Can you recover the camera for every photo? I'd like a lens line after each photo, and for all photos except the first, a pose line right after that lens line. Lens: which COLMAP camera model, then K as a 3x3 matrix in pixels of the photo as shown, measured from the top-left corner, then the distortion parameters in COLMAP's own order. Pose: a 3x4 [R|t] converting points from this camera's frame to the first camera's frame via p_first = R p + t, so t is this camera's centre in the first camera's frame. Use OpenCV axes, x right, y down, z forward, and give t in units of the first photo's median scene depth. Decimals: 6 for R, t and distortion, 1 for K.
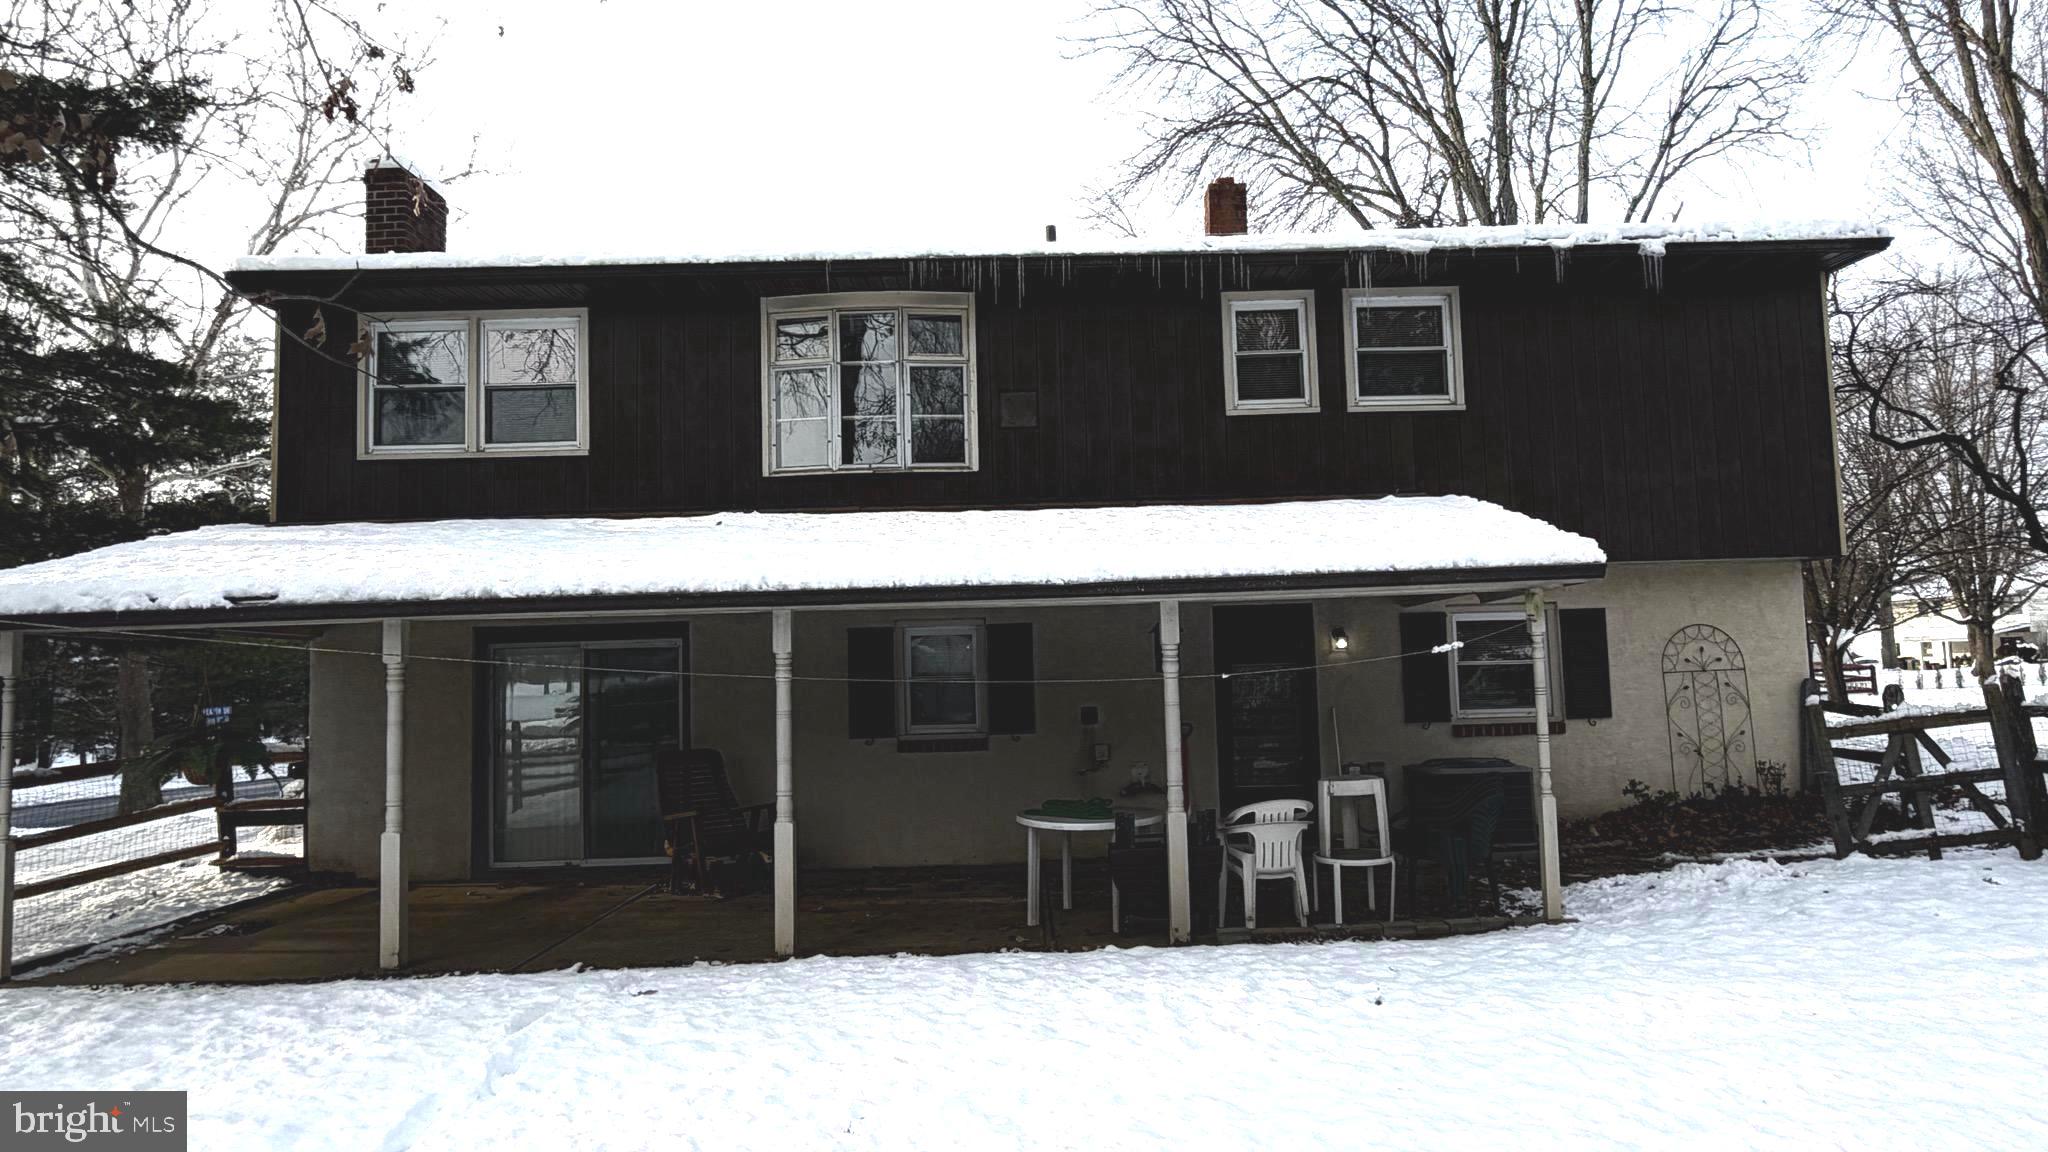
lens RADIAL K [[1266.3, 0, 1030.9], [0, 1266.3, 576.3], [0, 0, 1]] dist [-0.003685, 0.001384]
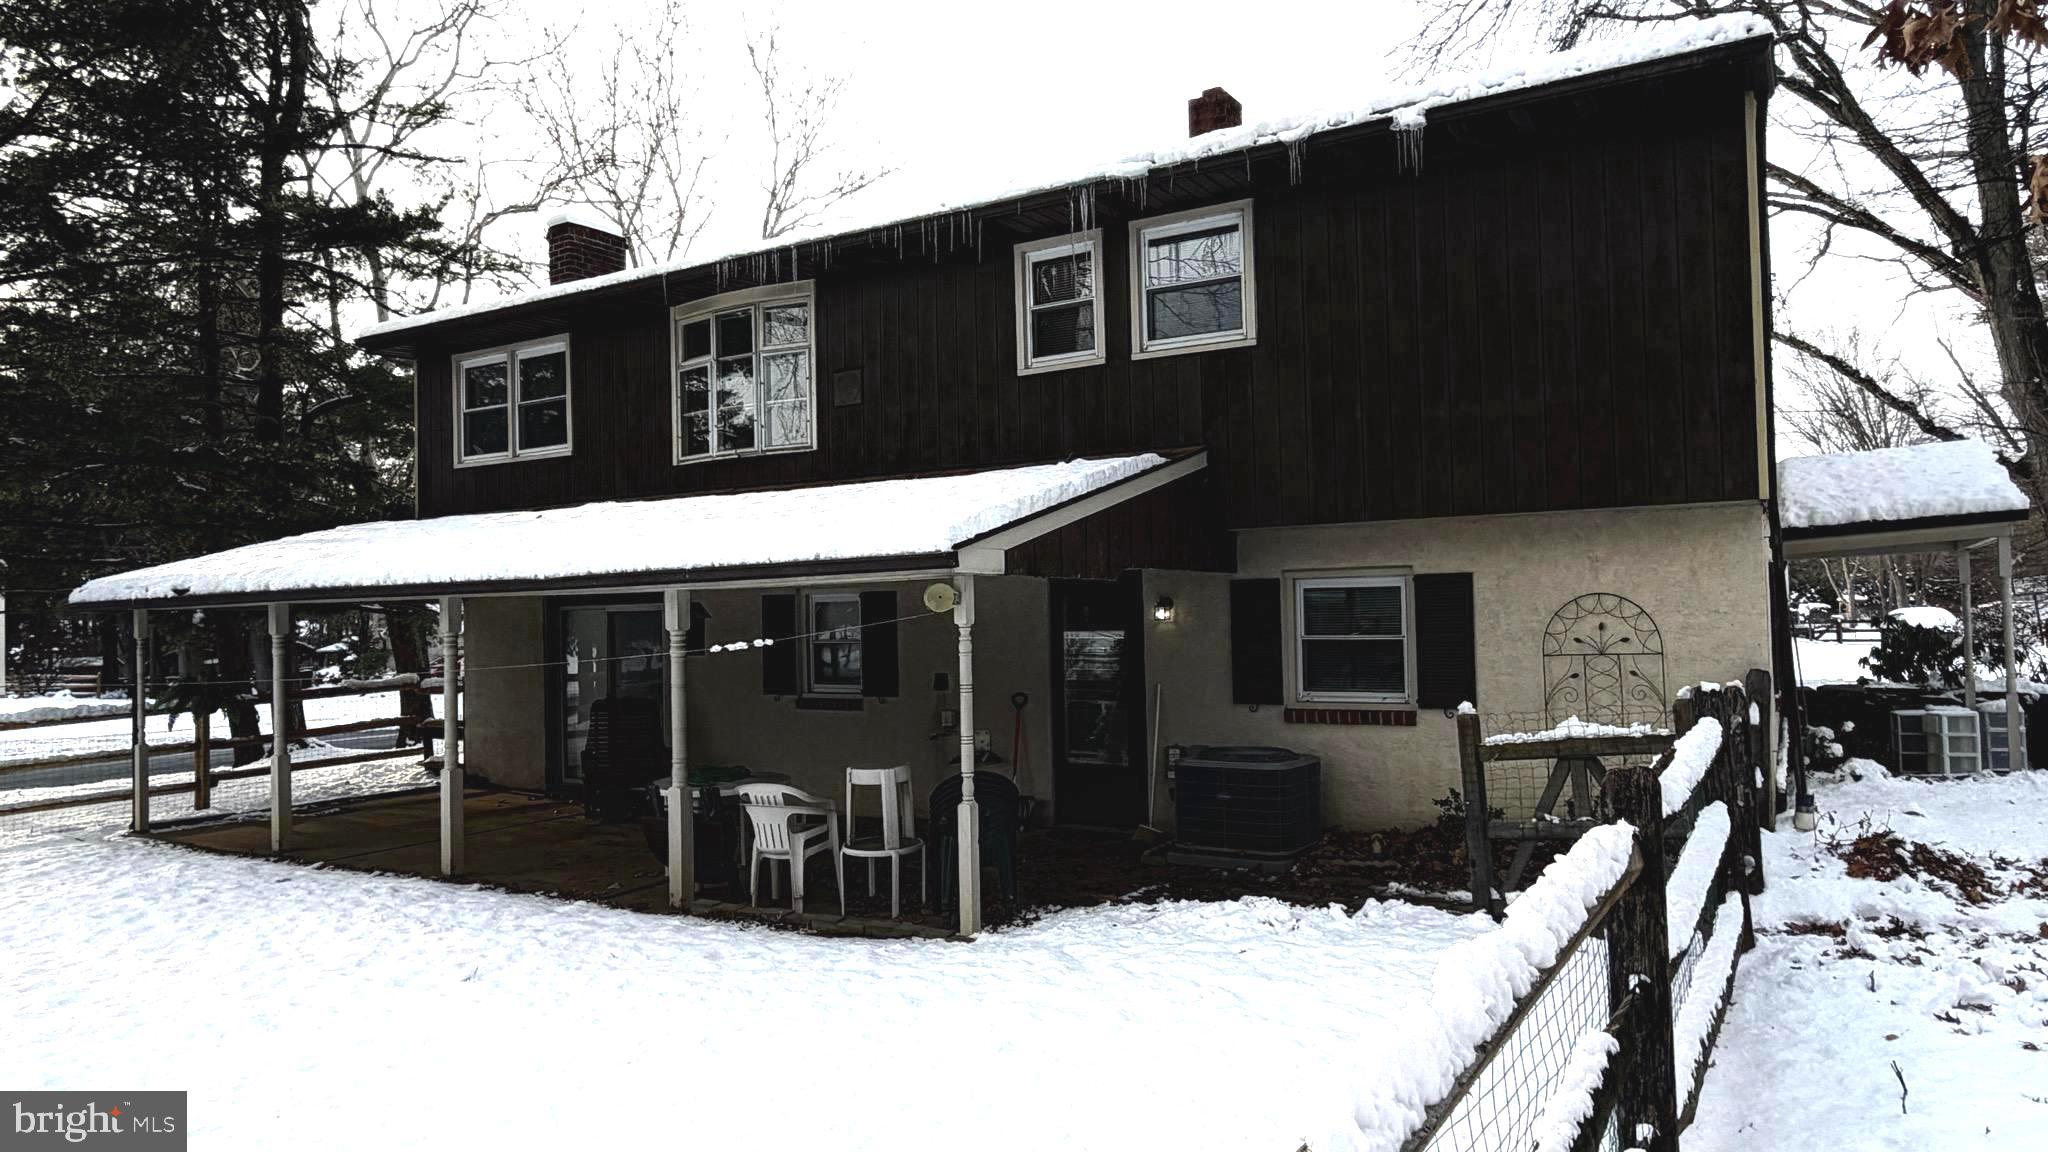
lens RADIAL K [[1266.3, 0, 1021.6], [0, 1266.3, 584.9], [0, 0, 1]] dist [-0.003685, 0.001384]
pose [[0.854358, -0.001772, -0.519682, 0.801953], [0.037850, 0.997551, 0.058823, -0.031910], [0.518305, -0.069925, 0.852332, 0.218799]]
